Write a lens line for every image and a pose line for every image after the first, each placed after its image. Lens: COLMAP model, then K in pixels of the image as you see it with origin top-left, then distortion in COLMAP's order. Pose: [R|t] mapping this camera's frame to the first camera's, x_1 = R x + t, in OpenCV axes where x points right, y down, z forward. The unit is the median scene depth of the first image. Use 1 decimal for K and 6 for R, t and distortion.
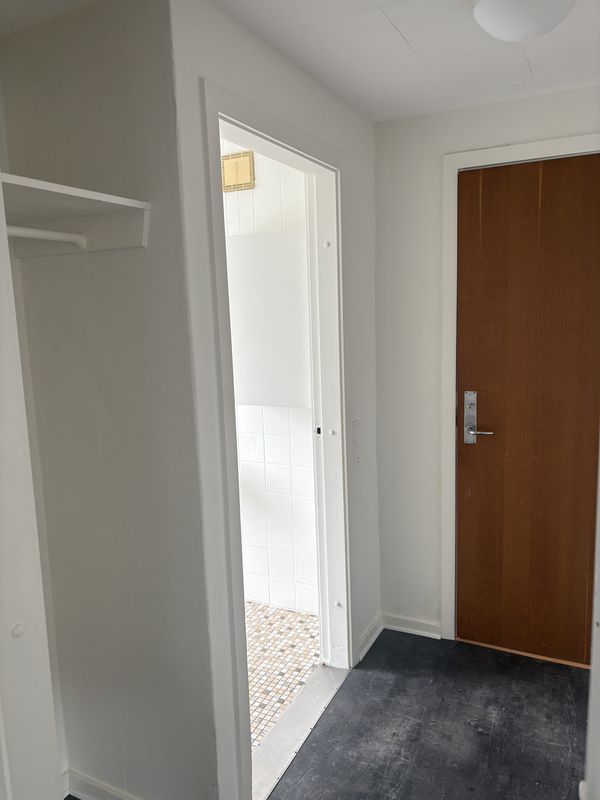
lens RADIAL K [[597.7, 0, 292.9], [0, 597.7, 393.3], [0, 0, 1]] dist [0.007163, -0.028824]
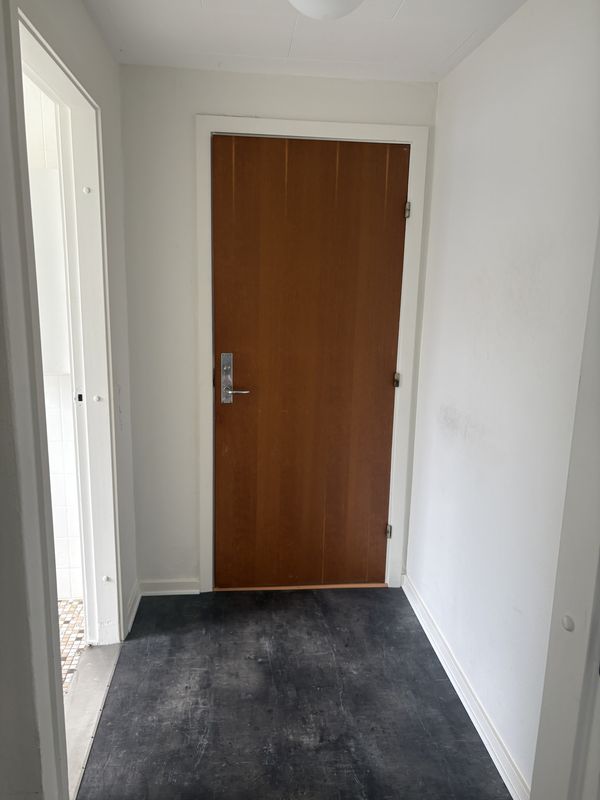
lens RADIAL K [[597.7, 0, 297.3], [0, 597.7, 406.7], [0, 0, 1]] dist [0.007163, -0.028824]
pose [[0.842141, -0.056914, 0.536245, -0.176527], [0.023463, 0.997340, 0.069004, 0.022134], [-0.538746, -0.045529, 0.841237, 0.053393]]
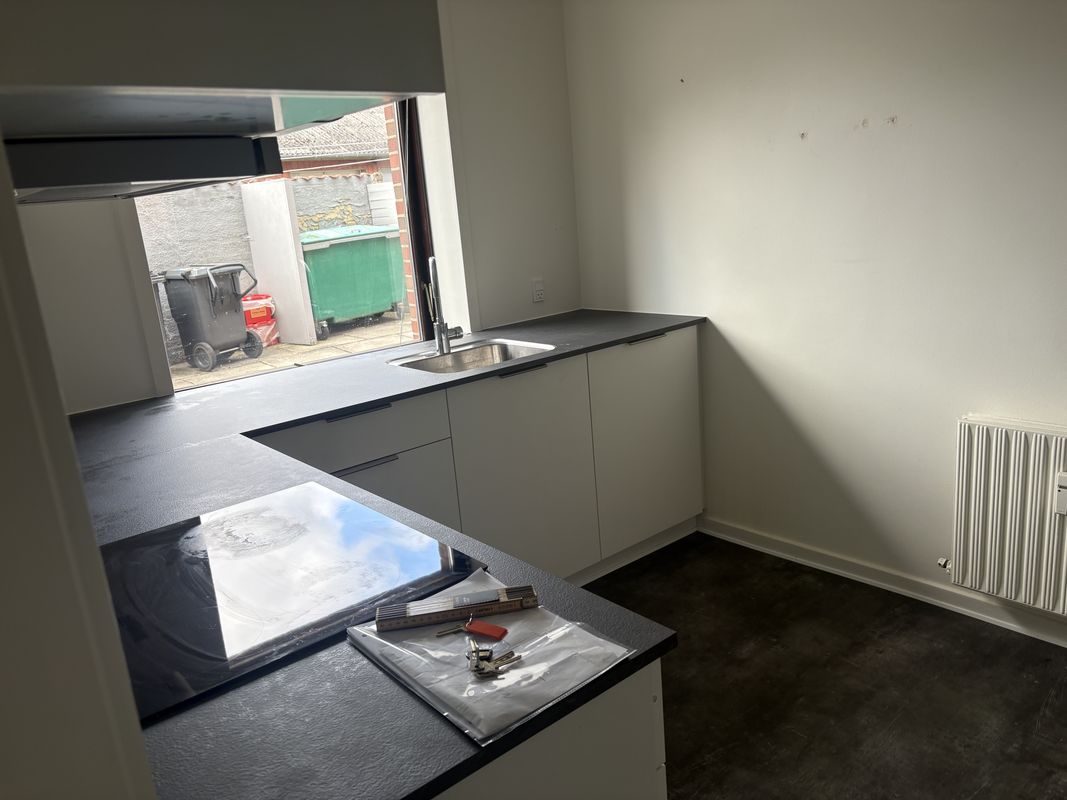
lens RADIAL K [[797.2, 0, 534.1], [0, 797.2, 398.5], [0, 0, 1]] dist [0.007163, -0.028824]
pose [[-0.911189, 0.017488, 0.411617, 0.134597], [0.173657, 0.922310, 0.345235, -0.213545], [-0.373601, 0.386055, -0.843436, 1.829697]]
